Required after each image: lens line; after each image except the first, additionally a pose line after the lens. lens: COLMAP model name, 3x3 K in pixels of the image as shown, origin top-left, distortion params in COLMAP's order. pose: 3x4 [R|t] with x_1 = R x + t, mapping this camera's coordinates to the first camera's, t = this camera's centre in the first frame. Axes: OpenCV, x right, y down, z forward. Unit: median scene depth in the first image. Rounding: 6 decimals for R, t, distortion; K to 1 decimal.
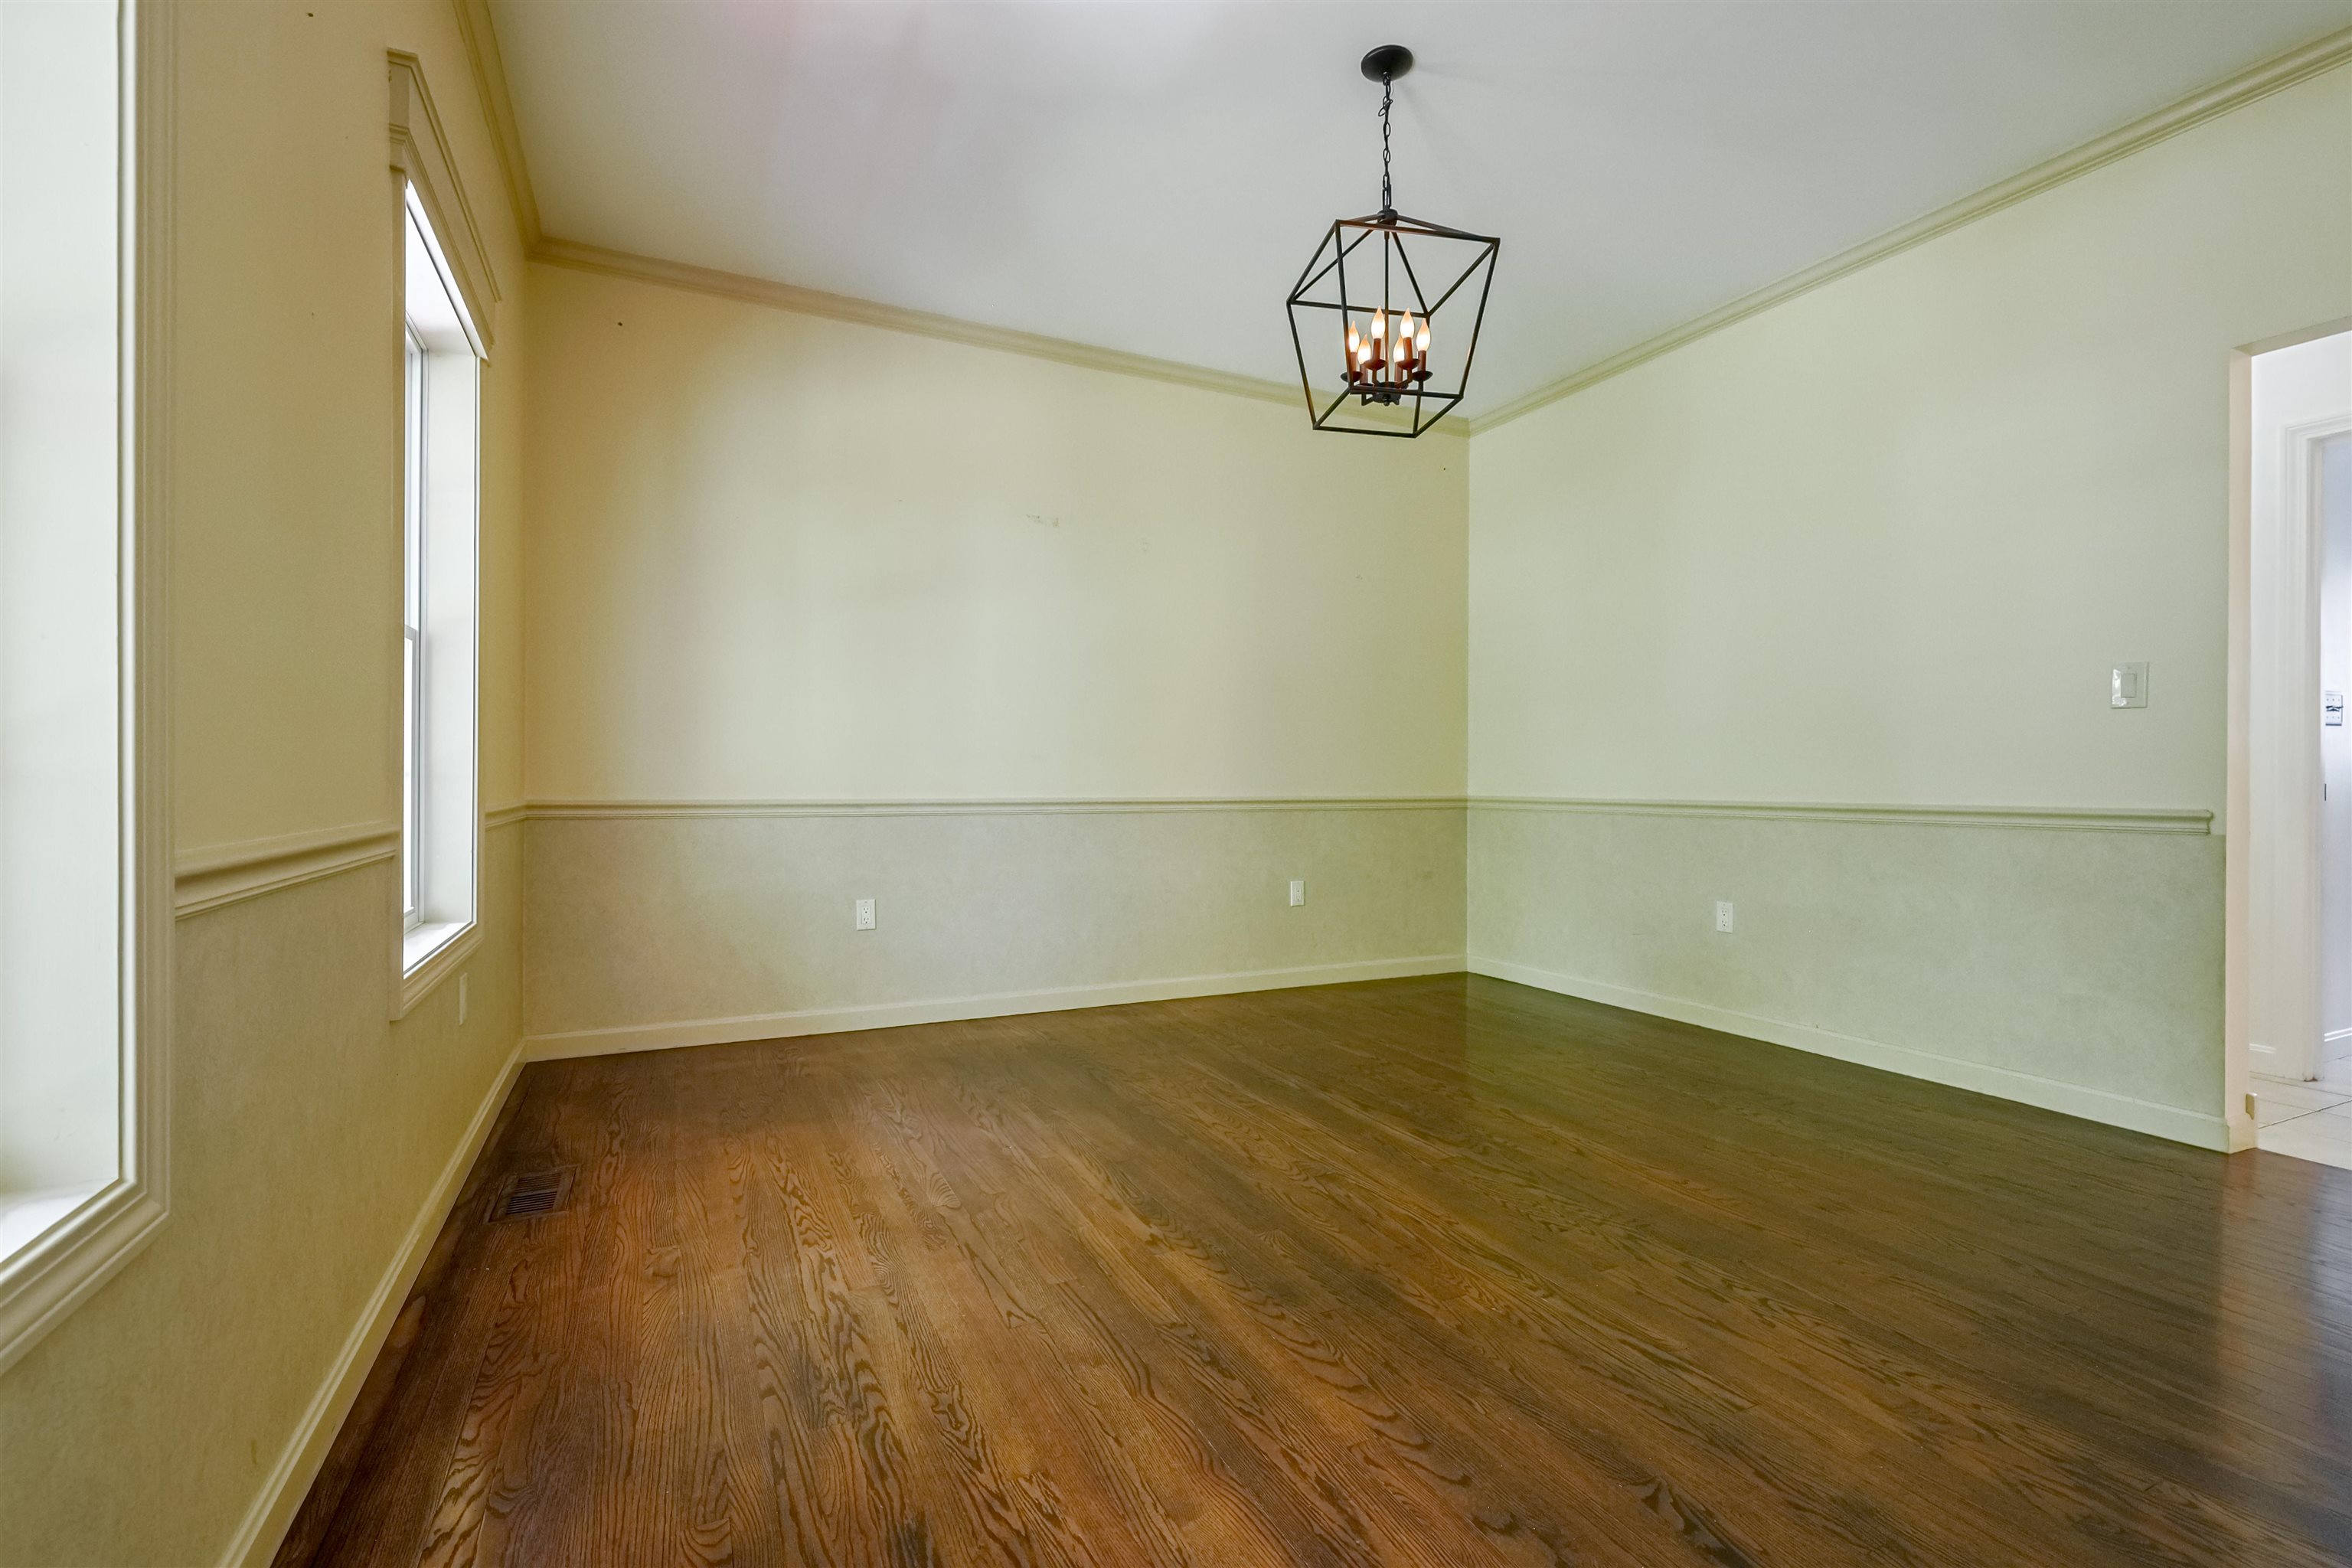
lens RADIAL K [[1033.5, 0, 1176.0], [0, 1033.5, 784.0], [0, 0, 1]] dist [-0.000336, -0.000066]
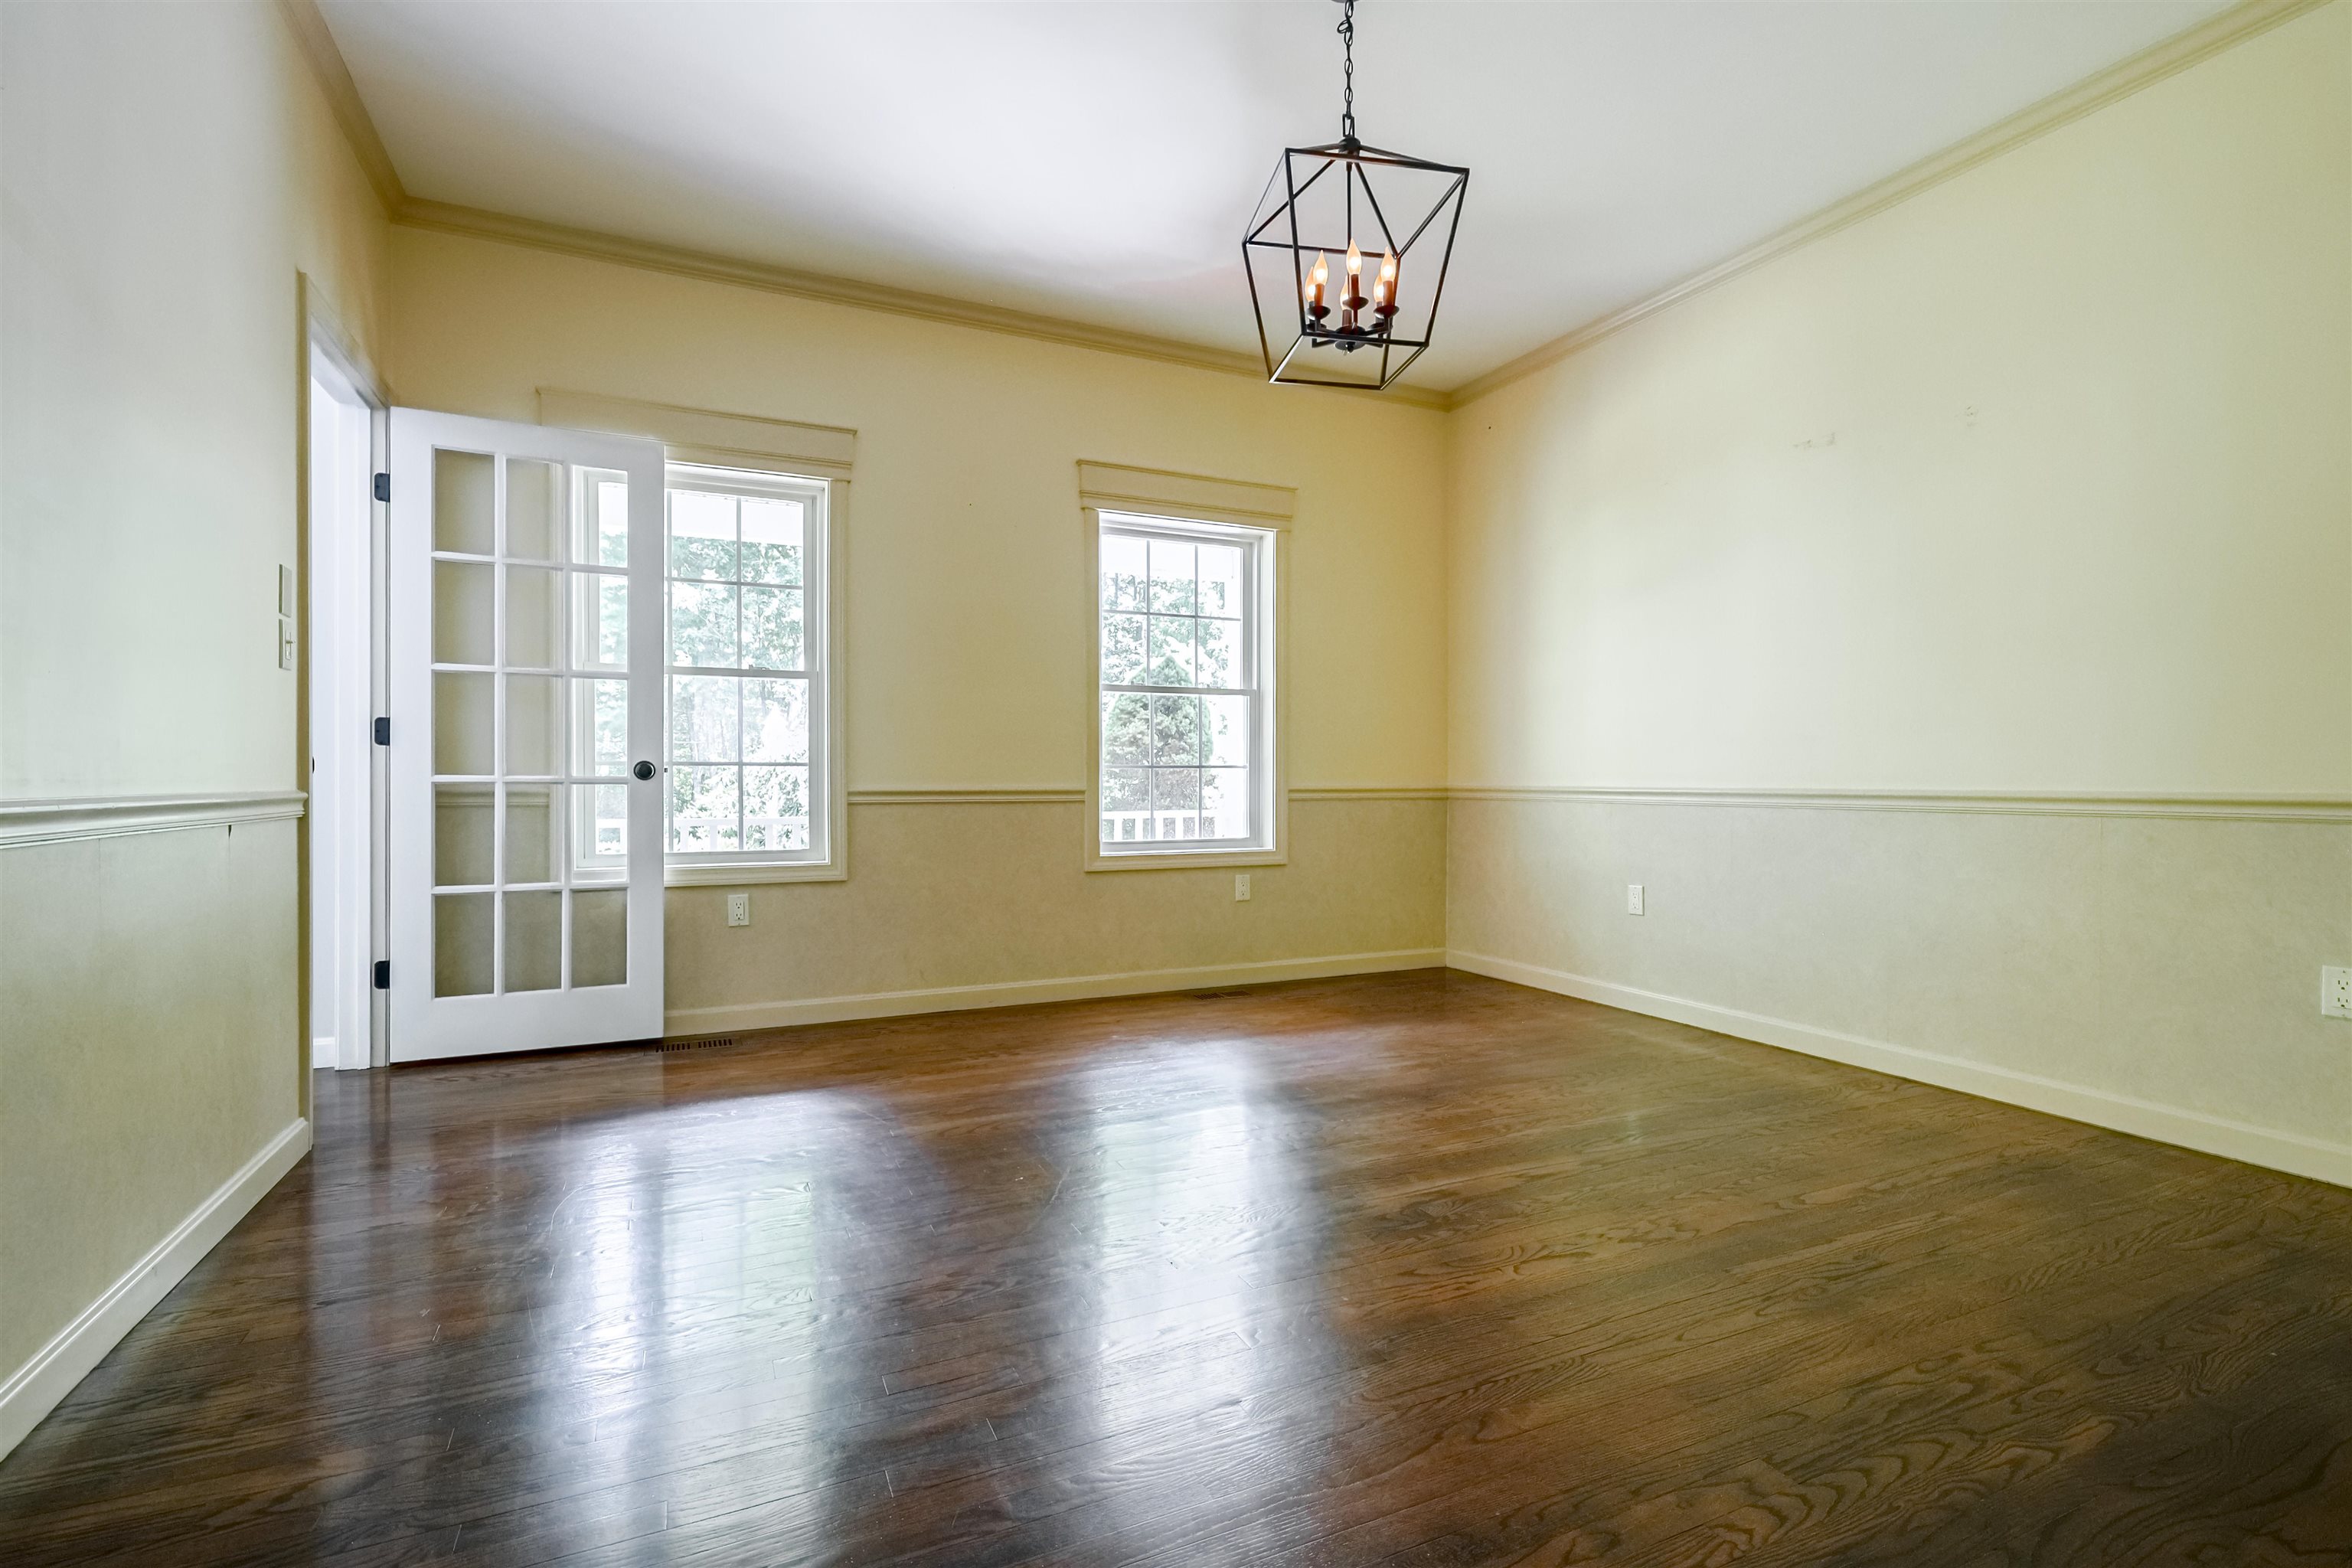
lens RADIAL K [[1056.7, 0, 1202.6], [0, 1056.7, 784.7], [0, 0, 1]] dist [0.000078, -0.000040]
pose [[0.013364, 0.004508, -0.999901, 1.001215], [-0.001851, 0.999988, 0.004484, 0.010417], [0.999909, 0.001791, 0.013372, 0.750131]]
